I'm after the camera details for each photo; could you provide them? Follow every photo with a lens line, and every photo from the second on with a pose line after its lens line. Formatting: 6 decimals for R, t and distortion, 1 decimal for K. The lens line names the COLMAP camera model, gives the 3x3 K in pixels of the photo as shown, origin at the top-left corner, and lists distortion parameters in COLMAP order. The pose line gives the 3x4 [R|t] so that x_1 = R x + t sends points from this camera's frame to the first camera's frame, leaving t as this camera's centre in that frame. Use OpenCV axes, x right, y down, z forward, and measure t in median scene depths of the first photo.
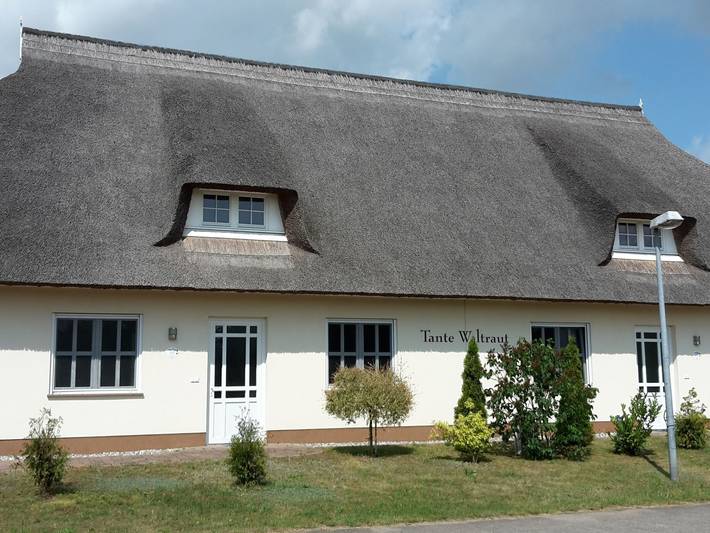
lens RADIAL K [[864.1, 0, 355.0], [0, 864.1, 266.5], [0, 0, 1]] dist [0.114854, -0.228793]
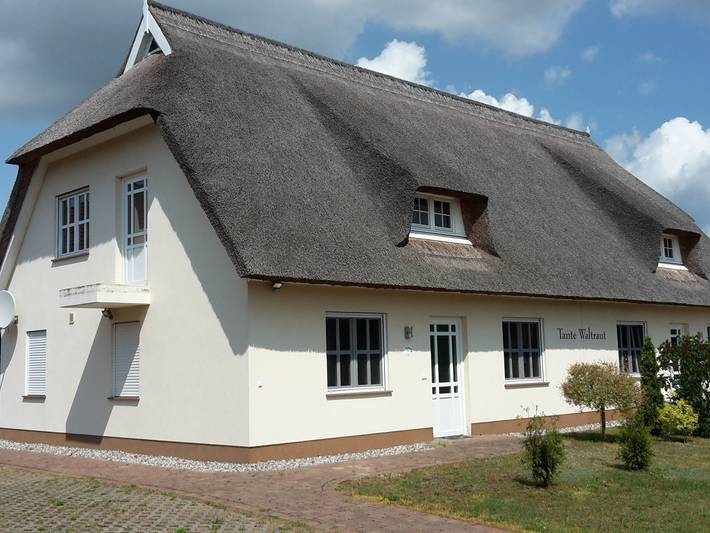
lens RADIAL K [[864.1, 0, 355.0], [0, 864.1, 266.5], [0, 0, 1]] dist [0.114854, -0.228793]
pose [[0.924287, 0.026332, 0.380789, -0.630577], [-0.030314, 0.999530, 0.004463, -0.003061], [-0.380492, -0.015669, 0.924651, 0.074995]]
